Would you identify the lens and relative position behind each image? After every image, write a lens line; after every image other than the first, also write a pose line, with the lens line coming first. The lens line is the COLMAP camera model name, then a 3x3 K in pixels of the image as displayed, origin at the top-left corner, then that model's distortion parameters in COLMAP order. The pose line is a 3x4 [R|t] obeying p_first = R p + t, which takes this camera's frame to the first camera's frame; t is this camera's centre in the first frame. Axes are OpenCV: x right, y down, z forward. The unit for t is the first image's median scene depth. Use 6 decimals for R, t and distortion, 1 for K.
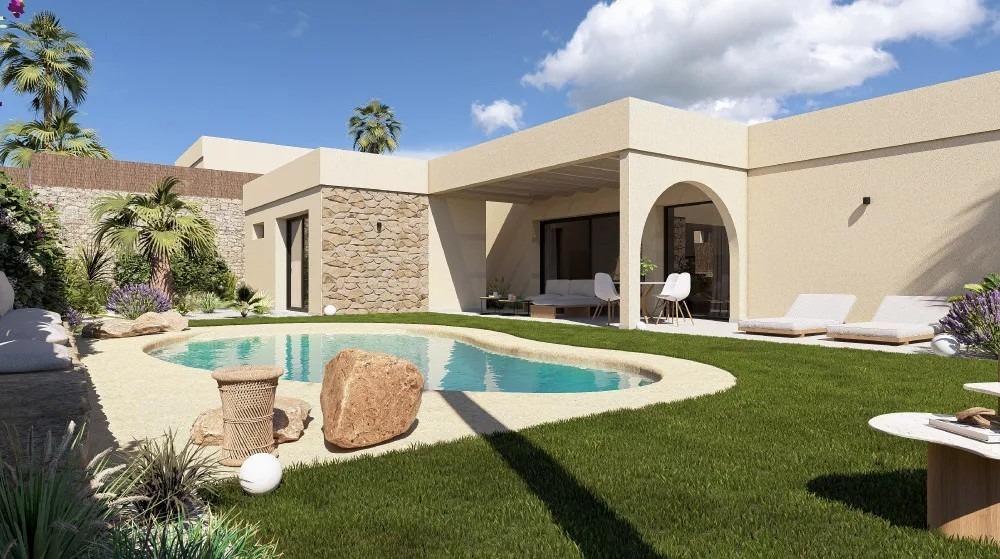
lens RADIAL K [[630.8, 0, 497.7], [0, 630.8, 283.3], [0, 0, 1]] dist [0.002641, -0.000538]
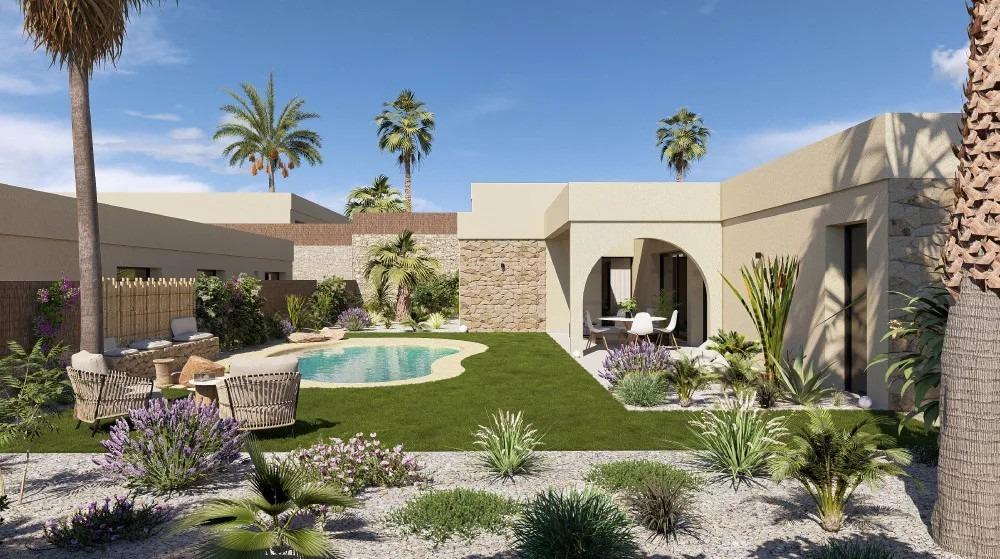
lens RADIAL K [[698.8, 0, 499.1], [0, 698.8, 281.7], [0, 0, 1]] dist [0.007344, -0.002992]
pose [[0.819047, 0.002942, -0.573719, 0.223412], [-0.003099, 0.999995, 0.000704, -0.020389], [0.573718, 0.001201, 0.819052, -0.071272]]
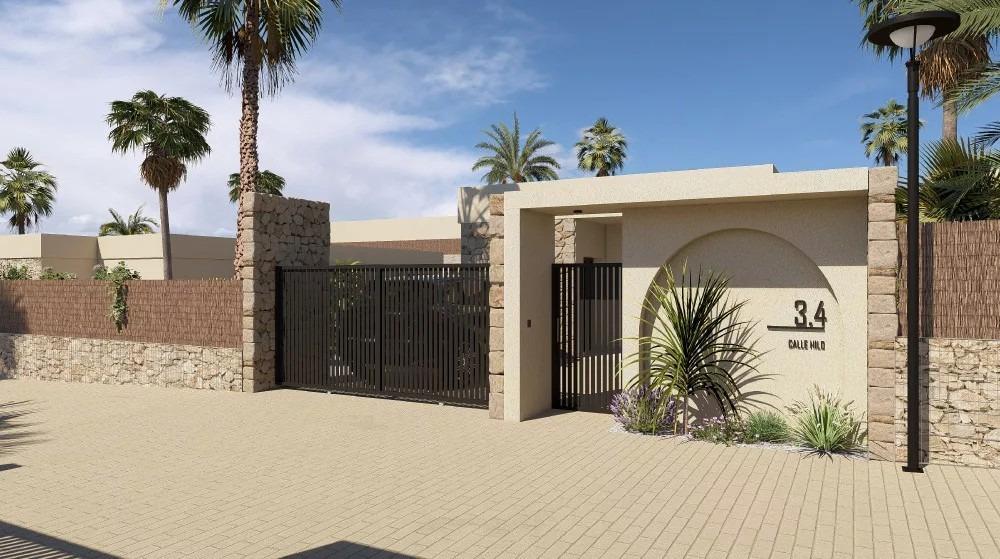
lens RADIAL K [[698.8, 0, 496.4], [0, 698.8, 275.9], [0, 0, 1]] dist [0.007344, -0.002992]
pose [[0.432061, -0.004830, -0.901831, 0.549426], [-0.003644, 0.999968, -0.007102, -0.020433], [0.901837, 0.006355, 0.432030, 0.021991]]
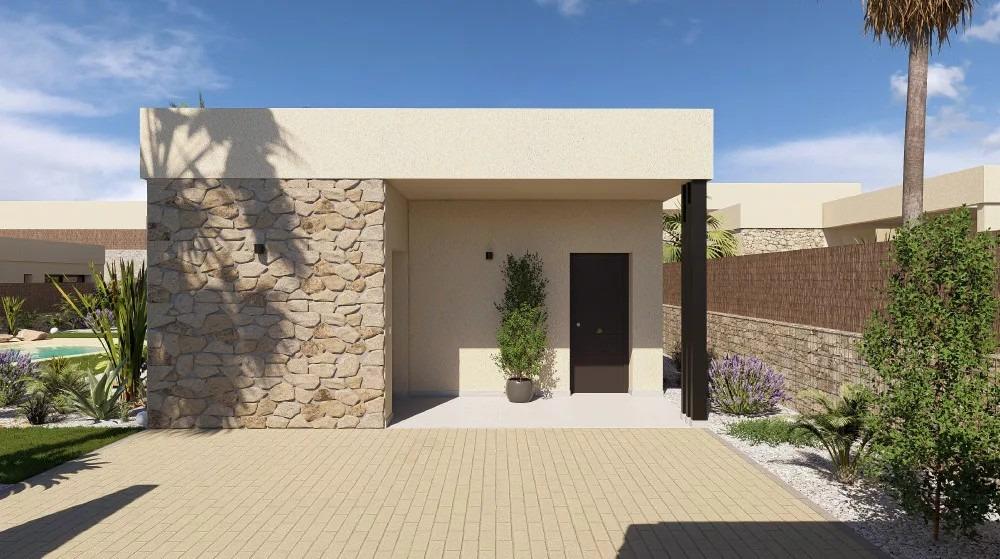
lens RADIAL K [[618.5, 0, 508.7], [0, 618.5, 281.7], [0, 0, 1]] dist [0.006974, -0.002038]
pose [[0.812454, 0.003806, -0.583013, 0.381892], [-0.004242, 0.999991, 0.000617, -0.023356], [0.583010, 0.001972, 0.812463, 0.086811]]
